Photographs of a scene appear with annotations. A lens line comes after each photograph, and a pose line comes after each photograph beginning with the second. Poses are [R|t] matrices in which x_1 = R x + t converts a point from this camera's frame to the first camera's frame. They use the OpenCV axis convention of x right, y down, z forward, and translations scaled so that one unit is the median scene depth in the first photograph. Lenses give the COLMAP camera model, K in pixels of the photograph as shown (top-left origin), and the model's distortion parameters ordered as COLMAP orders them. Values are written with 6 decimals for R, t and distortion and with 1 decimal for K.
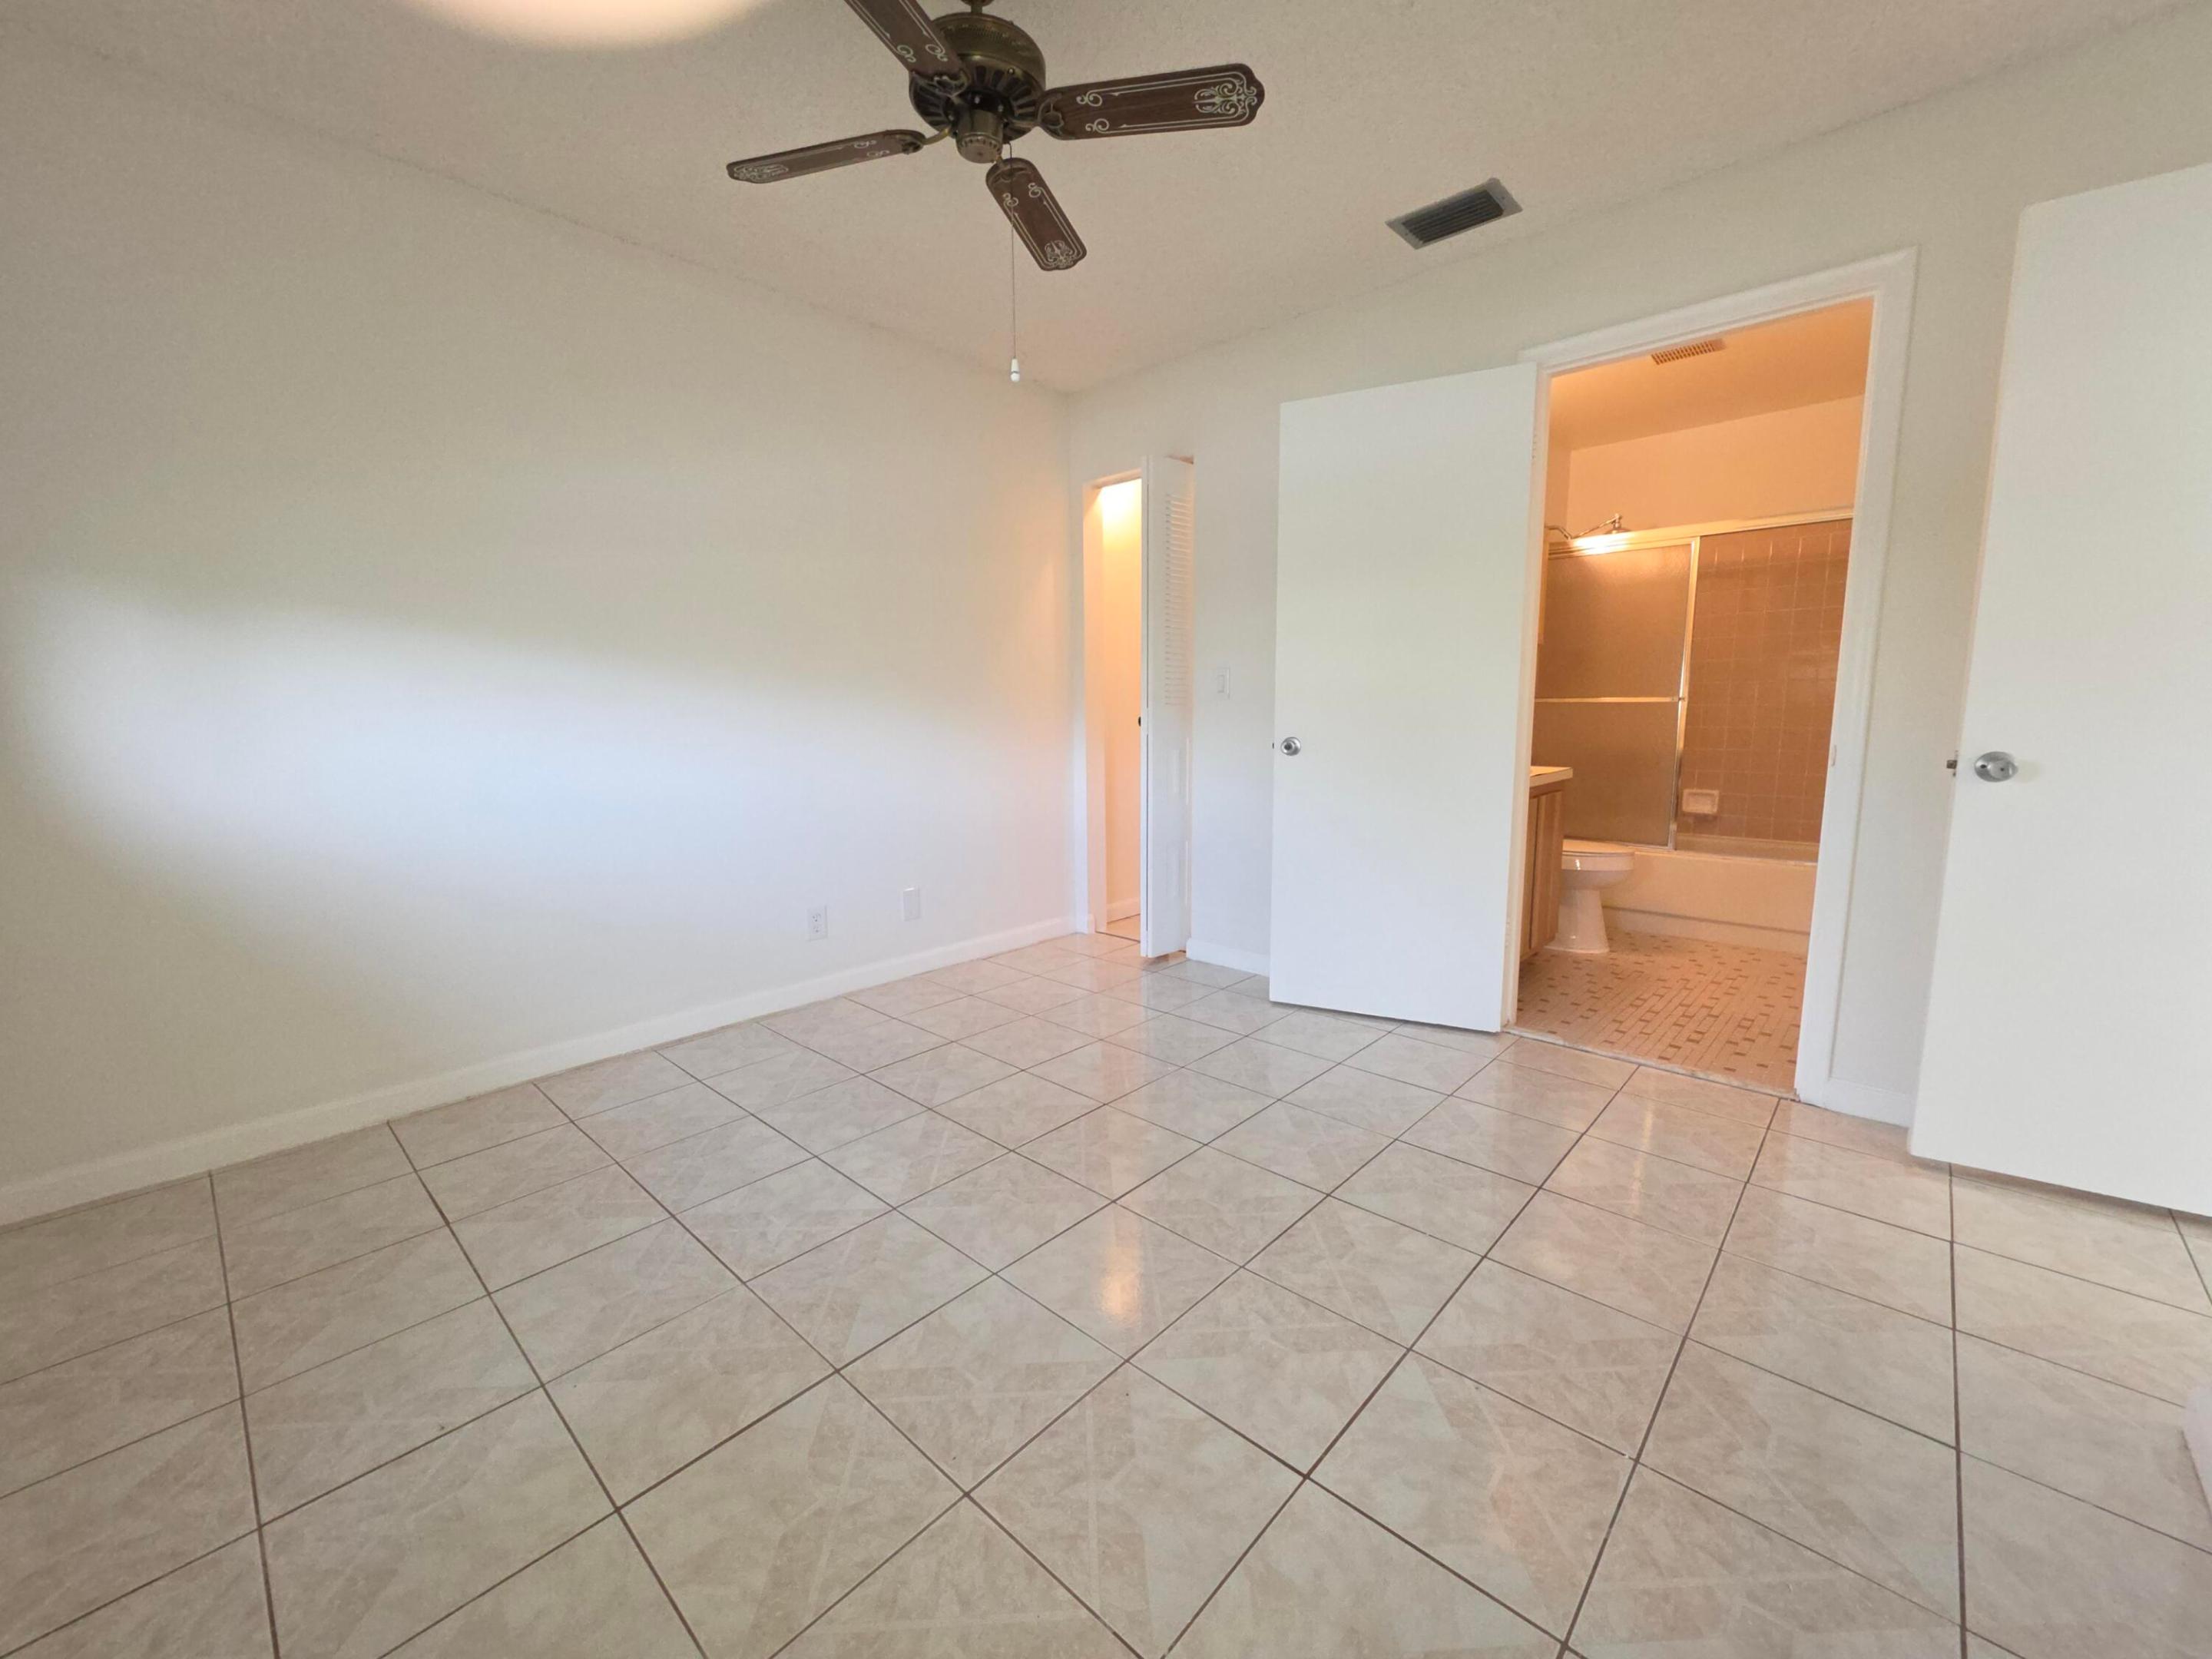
lens RADIAL K [[891.9, 0, 1106.0], [0, 891.9, 829.5], [0, 0, 1]] dist [-0.000722, 0.000671]
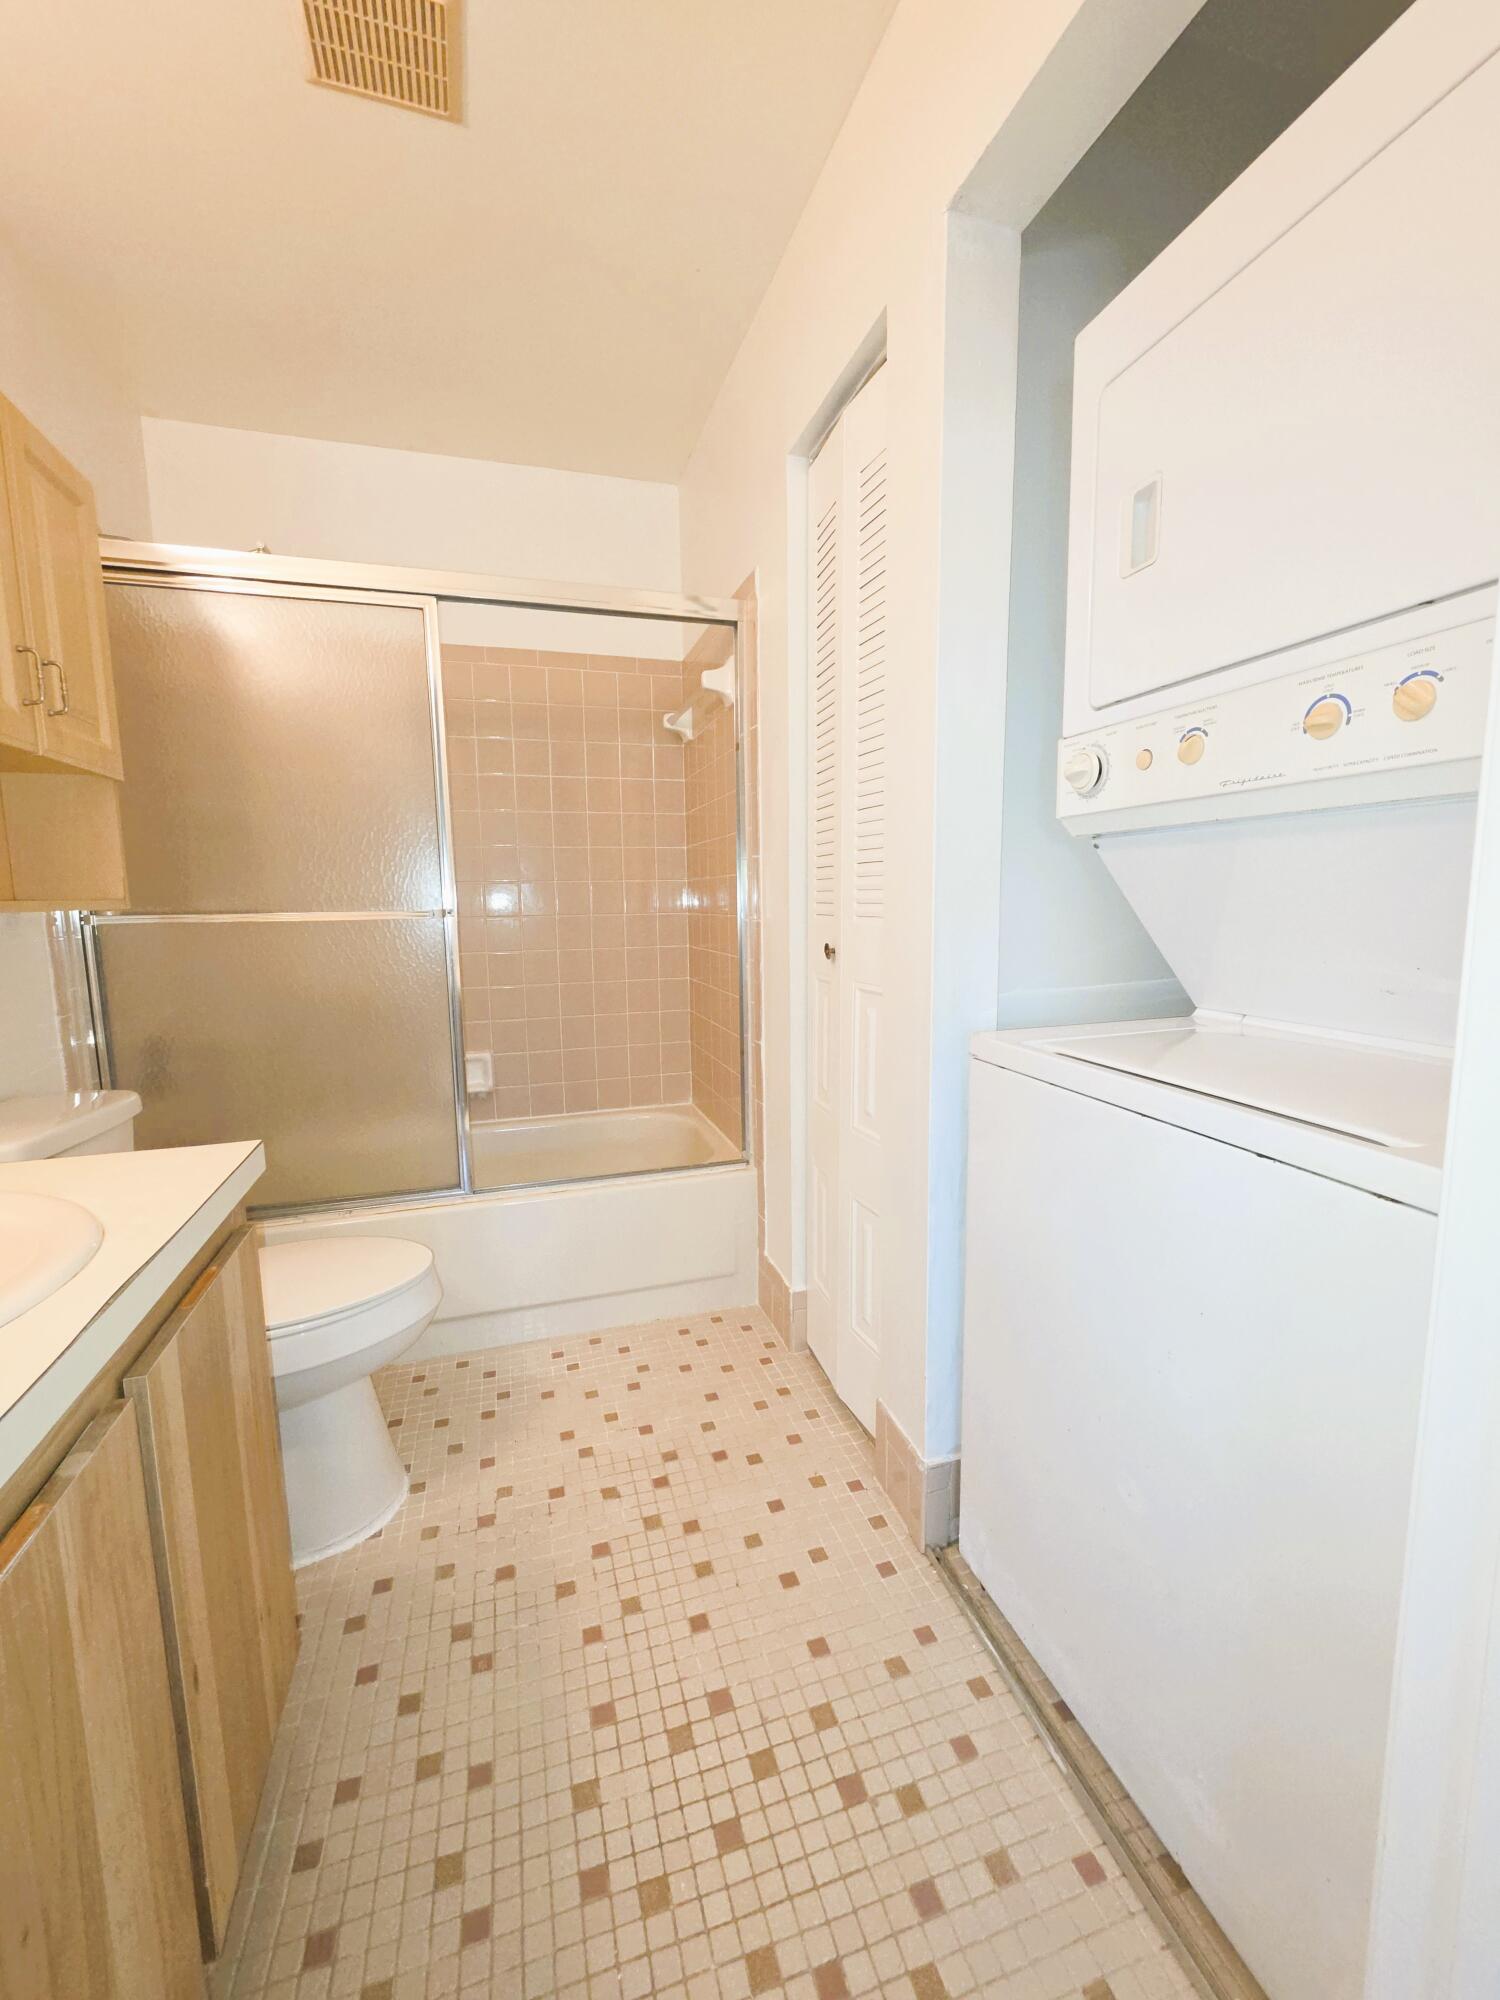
lens RADIAL K [[805.7, 0, 750.0], [0, 805.7, 1000.0], [0, 0, 1]] dist [-0.001846, -0.000059]
pose [[0.496635, -0.105394, 0.861537, 0.370682], [0.130336, 0.990401, 0.046025, -0.108049], [-0.858118, 0.089432, 0.505604, 0.708417]]
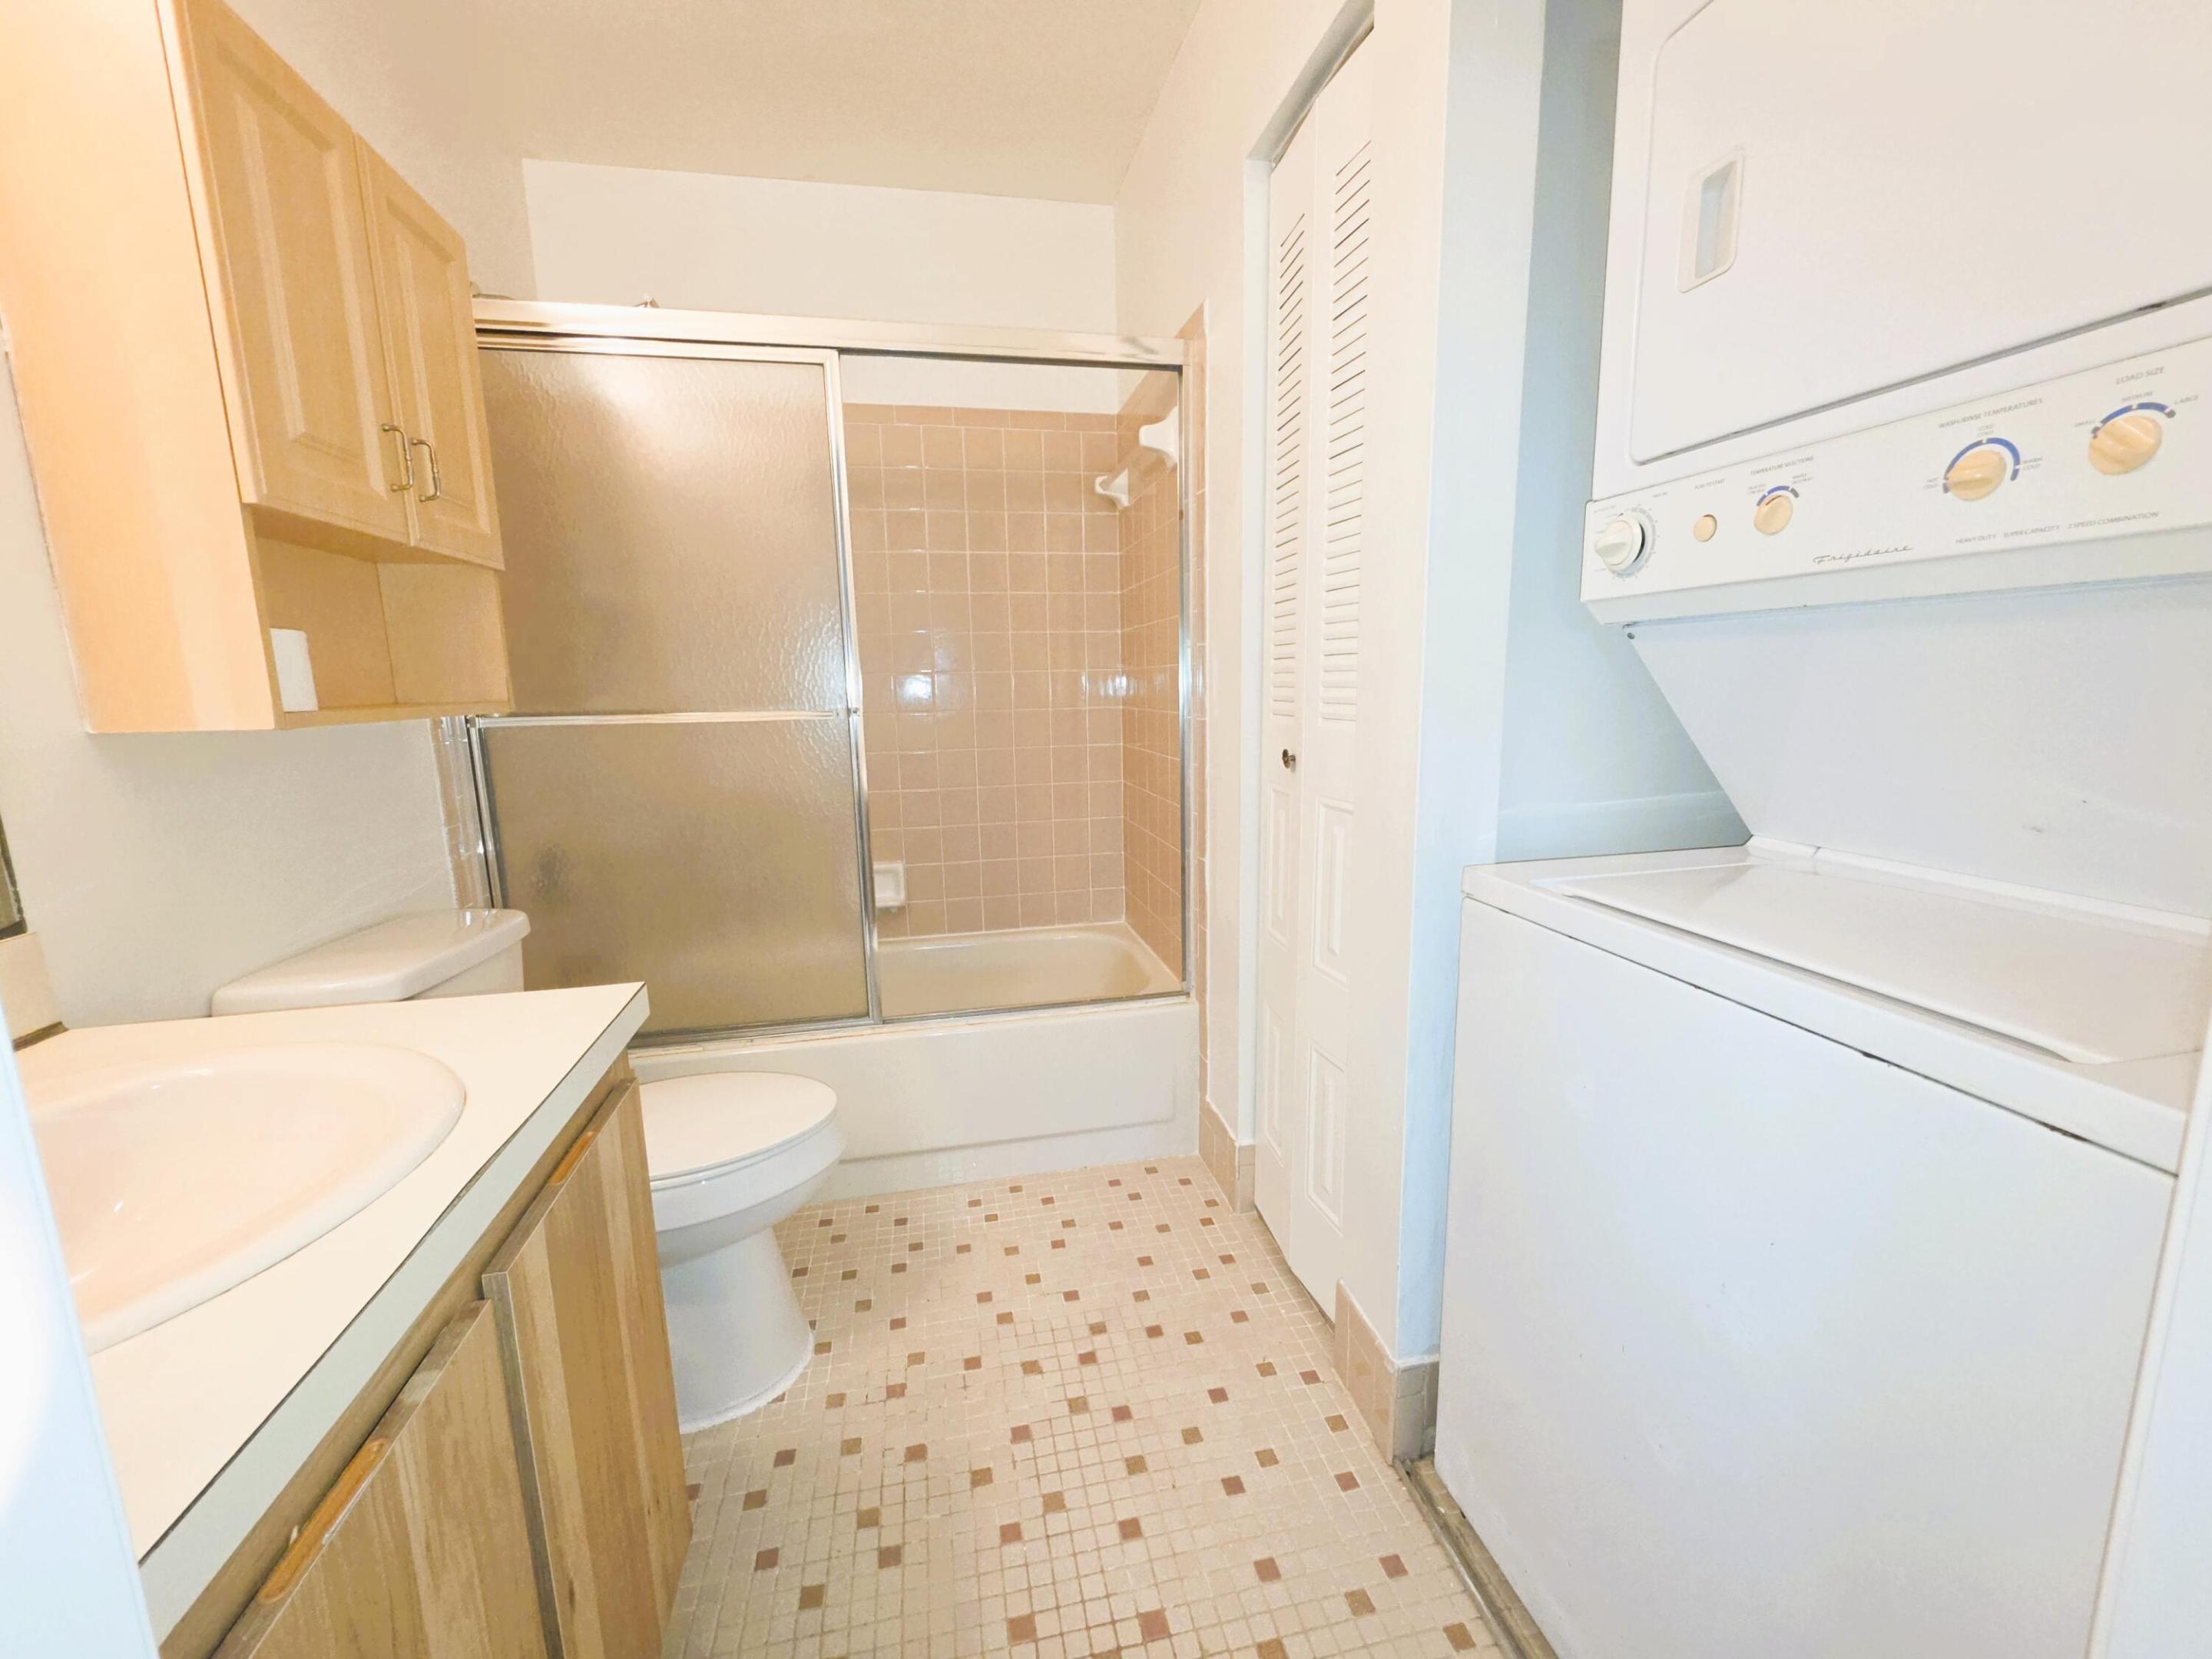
lens RADIAL K [[891.9, 0, 1106.0], [0, 891.9, 829.5], [0, 0, 1]] dist [-0.000722, 0.000671]
pose [[0.574583, -0.135600, 0.807135, 0.388180], [0.128024, 0.988931, 0.075004, -0.118392], [-0.808371, 0.060237, 0.585583, 0.720029]]
